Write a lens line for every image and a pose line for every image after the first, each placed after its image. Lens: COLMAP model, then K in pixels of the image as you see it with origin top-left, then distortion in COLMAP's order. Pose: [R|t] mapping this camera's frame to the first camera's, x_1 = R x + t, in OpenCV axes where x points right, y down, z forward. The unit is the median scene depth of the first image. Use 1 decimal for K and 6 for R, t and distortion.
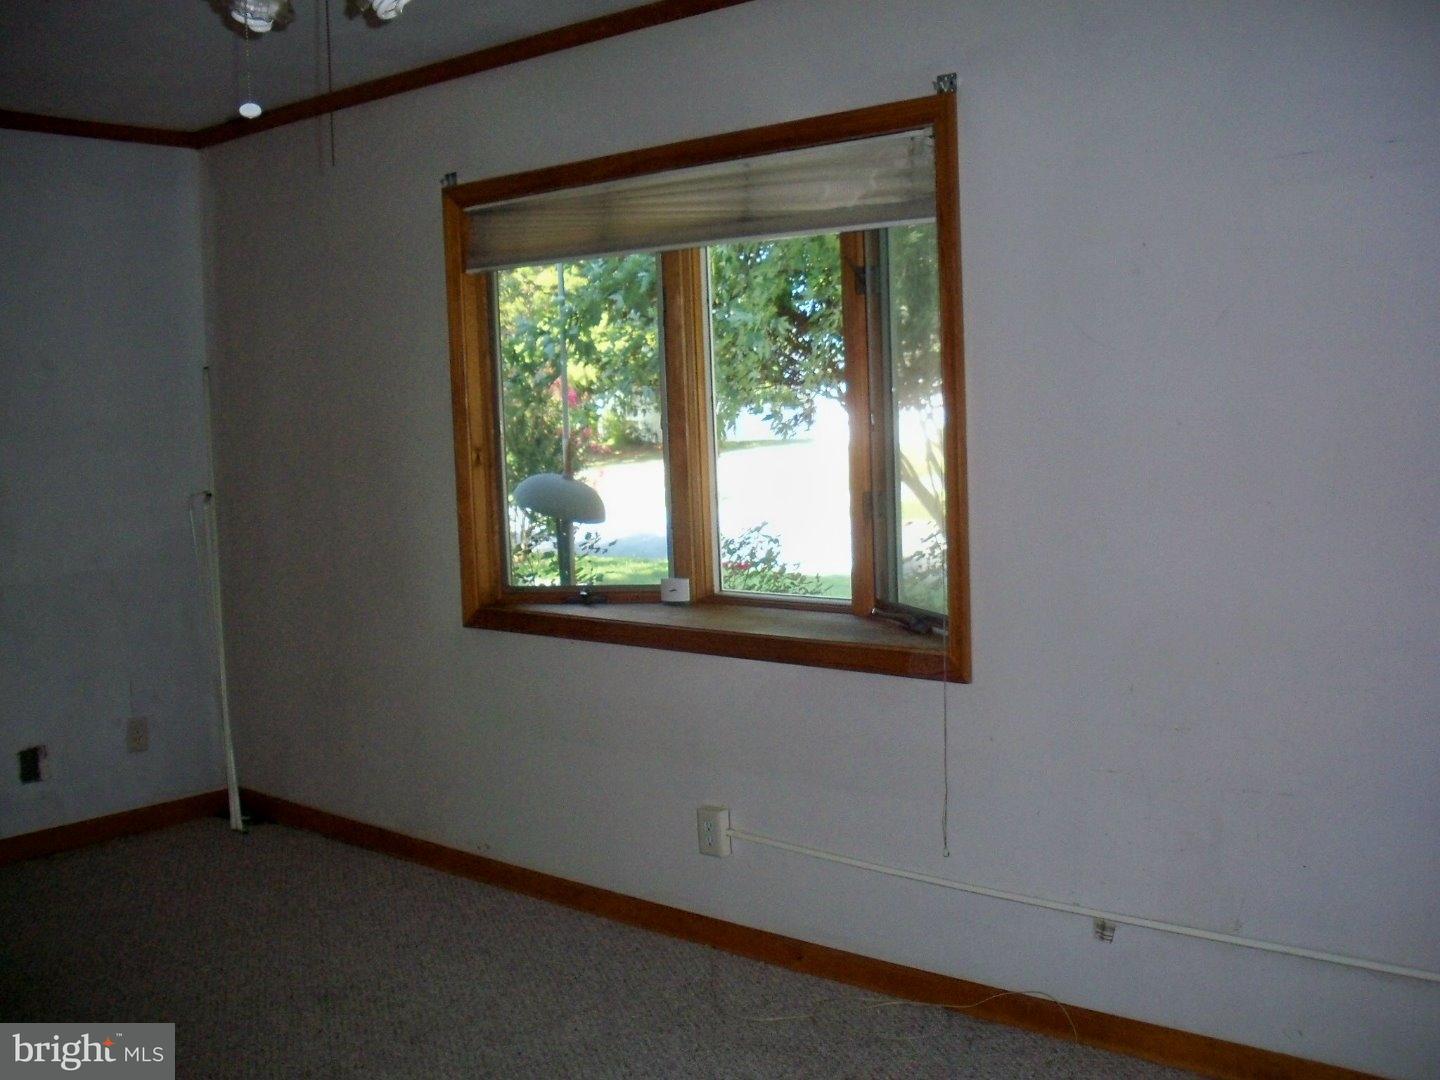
lens RADIAL K [[1568.3, 0, 720.0], [0, 1568.3, 540.0], [0, 0, 1]] dist [-0.181261, 0.241009]
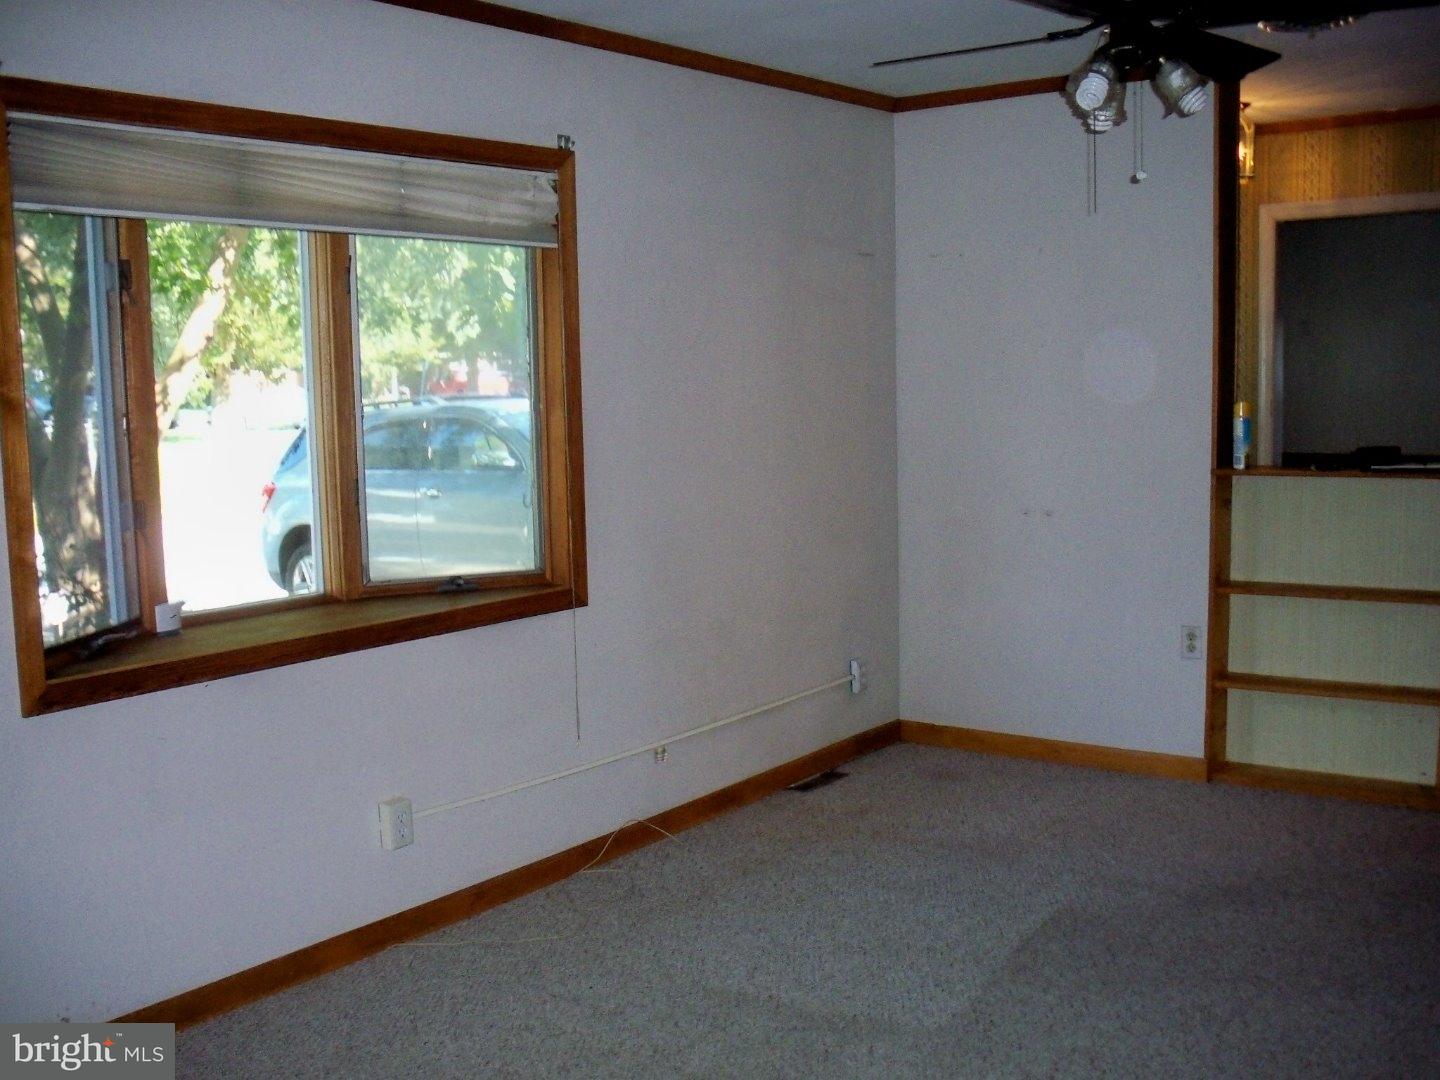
lens RADIAL K [[1568.3, 0, 720.0], [0, 1568.3, 540.0], [0, 0, 1]] dist [-0.181261, 0.241009]
pose [[-0.084654, -0.066593, 0.994183, -1.044046], [0.120433, 0.989765, 0.076552, -0.044392], [-0.989105, 0.126213, -0.075768, 0.897883]]
